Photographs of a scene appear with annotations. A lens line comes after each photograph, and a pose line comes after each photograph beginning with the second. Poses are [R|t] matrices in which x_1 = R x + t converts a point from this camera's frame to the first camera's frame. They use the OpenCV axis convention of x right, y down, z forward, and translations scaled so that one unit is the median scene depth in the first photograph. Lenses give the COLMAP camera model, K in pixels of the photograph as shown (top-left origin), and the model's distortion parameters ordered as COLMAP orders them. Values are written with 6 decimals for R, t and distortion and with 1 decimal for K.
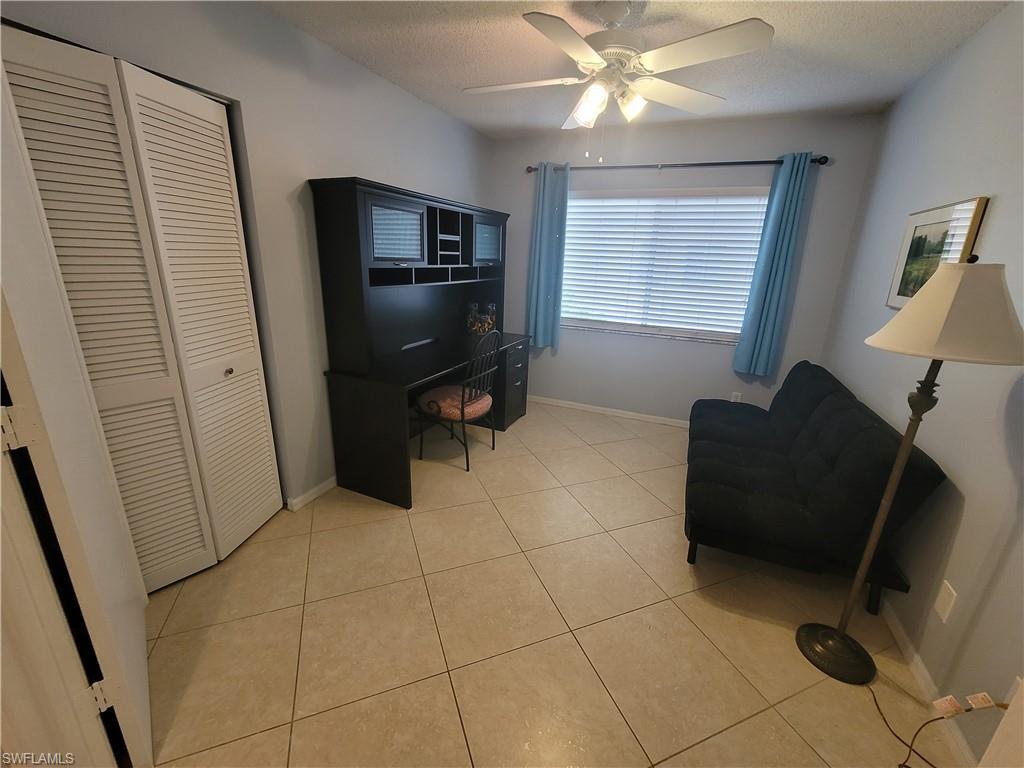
lens RADIAL K [[421.0, 0, 514.3], [0, 421.0, 382.0], [0, 0, 1]] dist [-0.010626, 0.003282]
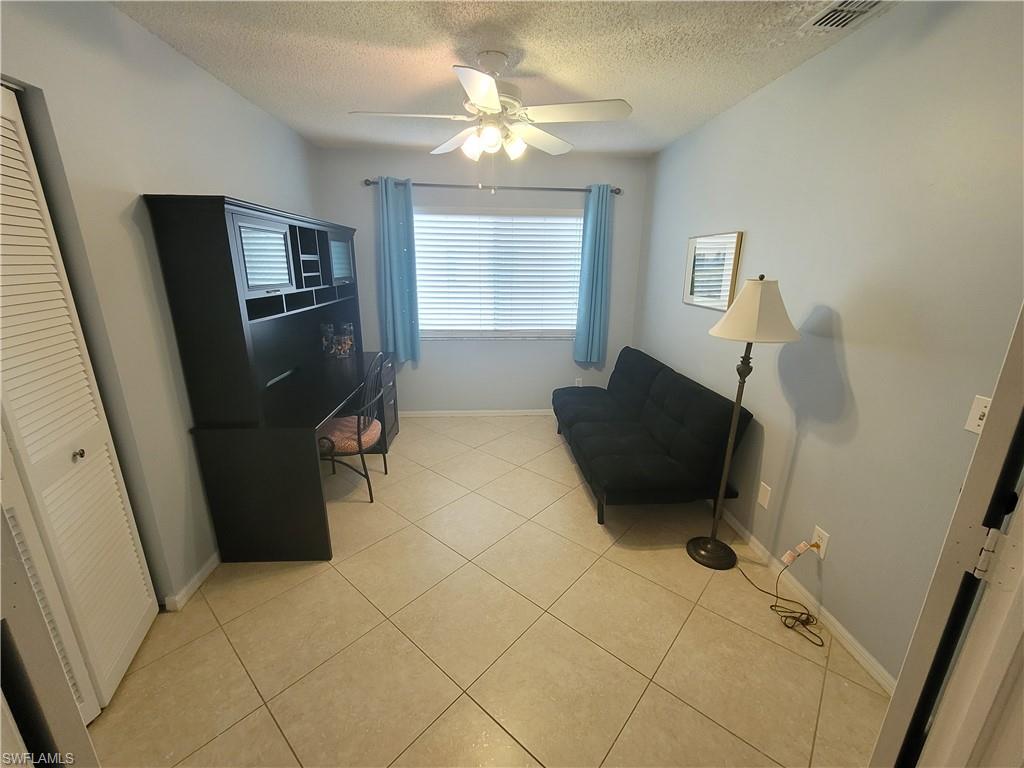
lens RADIAL K [[421.0, 0, 514.3], [0, 421.0, 382.0], [0, 0, 1]] dist [-0.010626, 0.003282]
pose [[0.887010, -0.149658, 0.436824, -0.205261], [0.151074, 0.988013, 0.031728, -0.039531], [-0.436336, 0.037850, 0.898987, -0.002450]]
